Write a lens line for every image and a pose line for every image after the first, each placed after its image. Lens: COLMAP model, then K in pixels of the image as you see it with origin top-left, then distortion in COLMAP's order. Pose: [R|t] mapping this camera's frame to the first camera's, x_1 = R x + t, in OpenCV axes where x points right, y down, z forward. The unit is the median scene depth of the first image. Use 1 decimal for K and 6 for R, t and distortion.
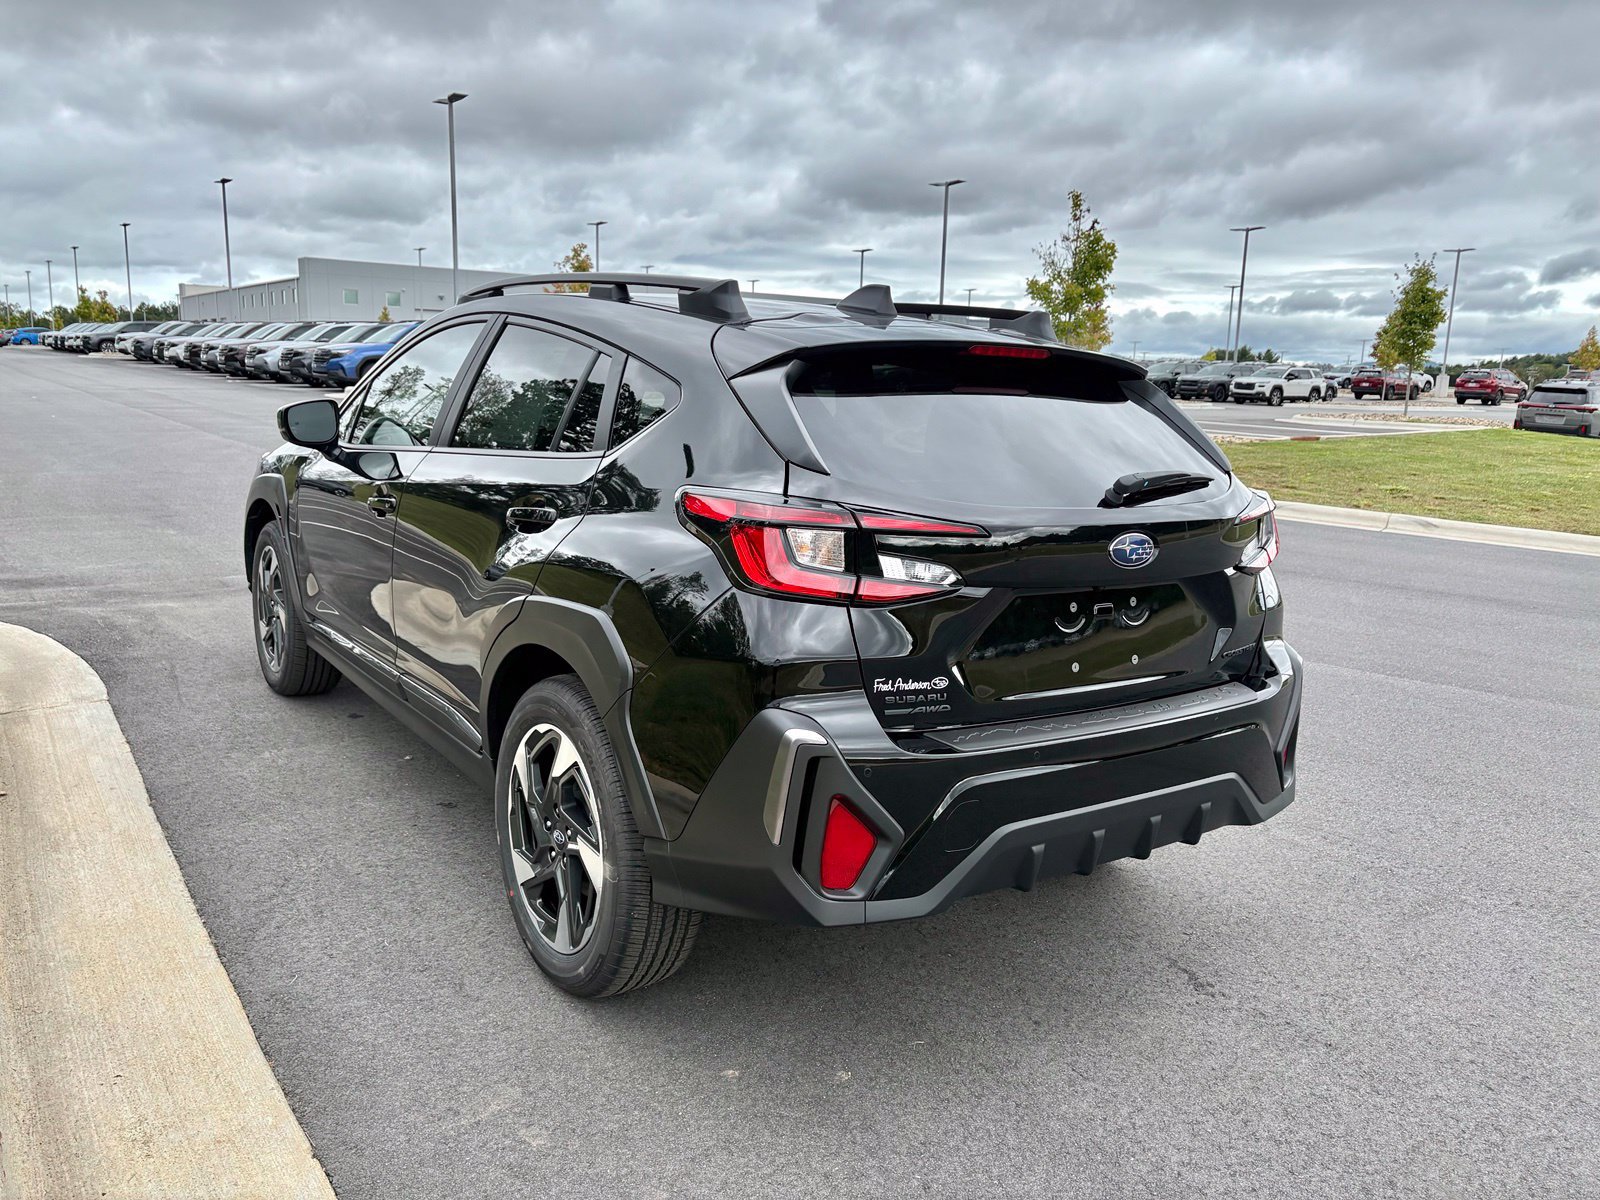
lens RADIAL K [[1217.2, 0, 795.9], [0, 1217.2, 595.1], [0, 0, 1]] dist [0.032601, -0.003386]
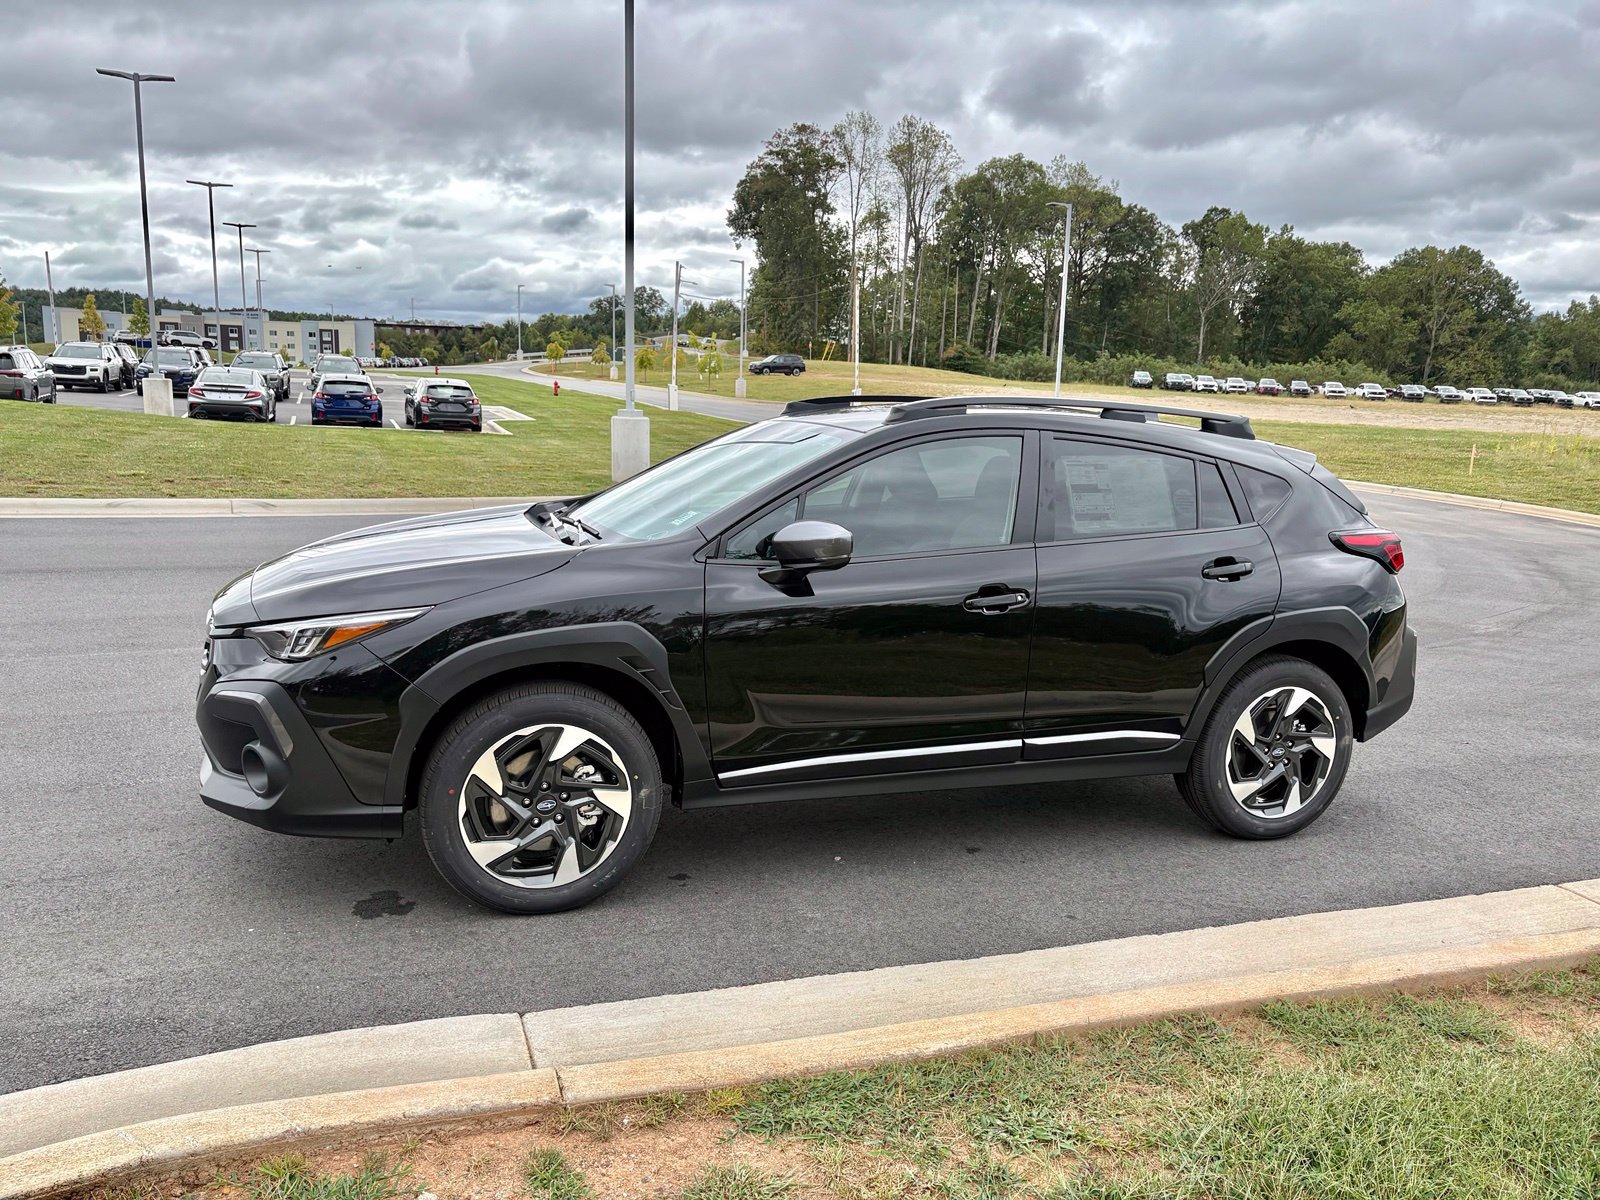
lens RADIAL K [[1211.7, 0, 800.0], [0, 1211.7, 600.0], [0, 0, 1]] dist [0.055394, -0.055382]
pose [[0.264418, -0.196217, 0.944236, -0.245993], [0.148412, 0.975700, 0.161195, -0.048292], [-0.952920, 0.097513, 0.287114, 0.144450]]
